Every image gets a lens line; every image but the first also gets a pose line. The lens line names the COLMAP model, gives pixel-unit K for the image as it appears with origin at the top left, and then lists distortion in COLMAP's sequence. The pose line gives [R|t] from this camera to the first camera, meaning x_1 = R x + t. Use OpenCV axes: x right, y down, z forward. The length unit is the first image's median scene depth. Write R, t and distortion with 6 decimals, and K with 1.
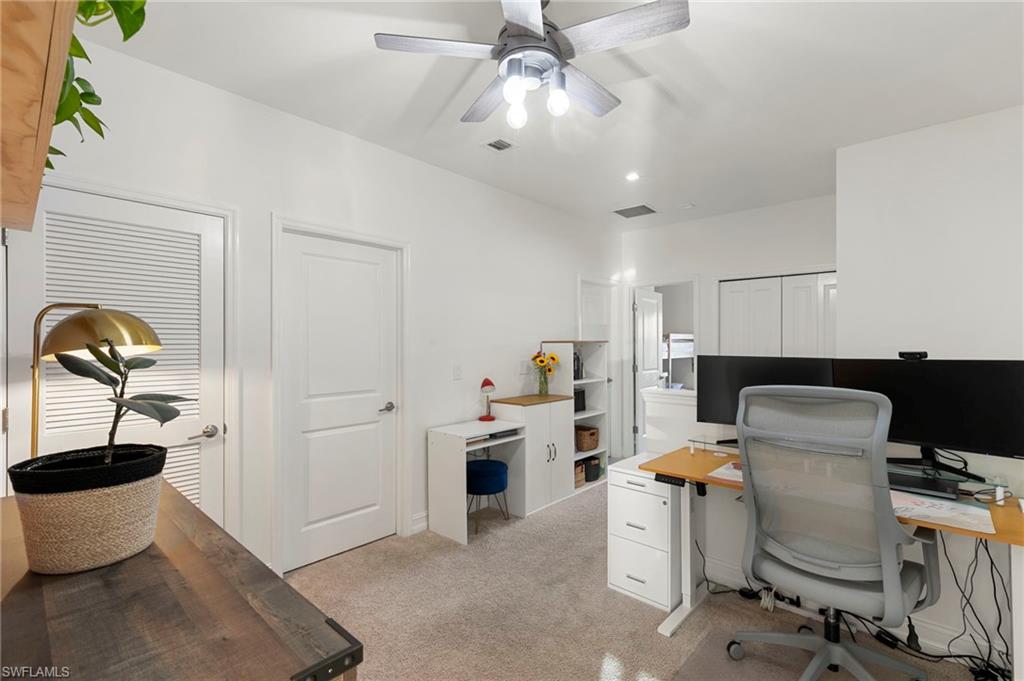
lens RADIAL K [[455.8, 0, 512.0], [0, 455.8, 340.5], [0, 0, 1]] dist [0.002446, 0.000245]
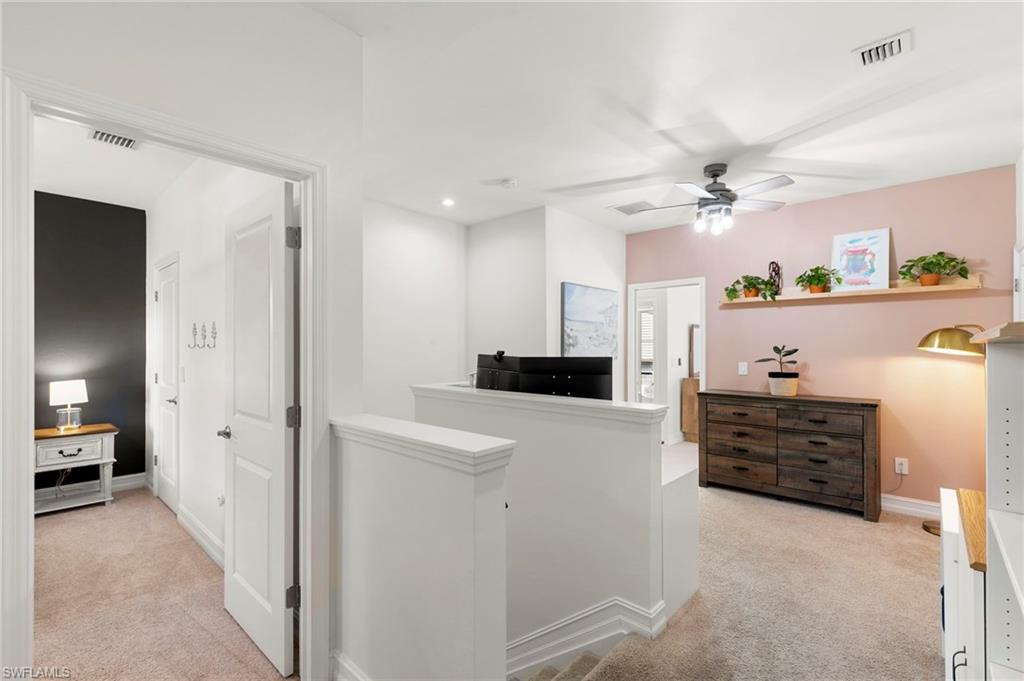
lens RADIAL K [[455.8, 0, 512.0], [0, 455.8, 340.5], [0, 0, 1]] dist [0.002446, 0.000245]
pose [[-0.999994, -0.002021, -0.002709, 0.791396], [-0.001980, 0.999881, -0.015296, 0.008991], [0.002740, -0.015291, -0.999879, 2.502452]]
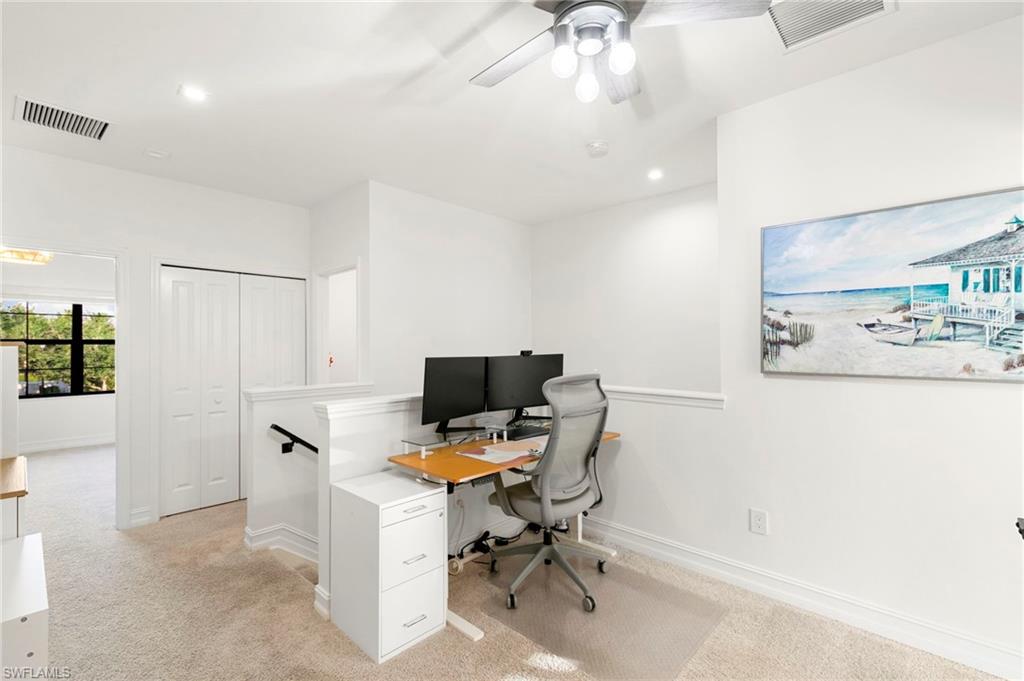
lens RADIAL K [[455.8, 0, 512.0], [0, 455.8, 340.5], [0, 0, 1]] dist [0.002446, 0.000245]
pose [[0.011475, 0.009048, 0.999893, -0.690736], [-0.002376, 0.999956, -0.009022, 0.003410], [-0.999931, -0.002272, 0.011496, 0.949589]]
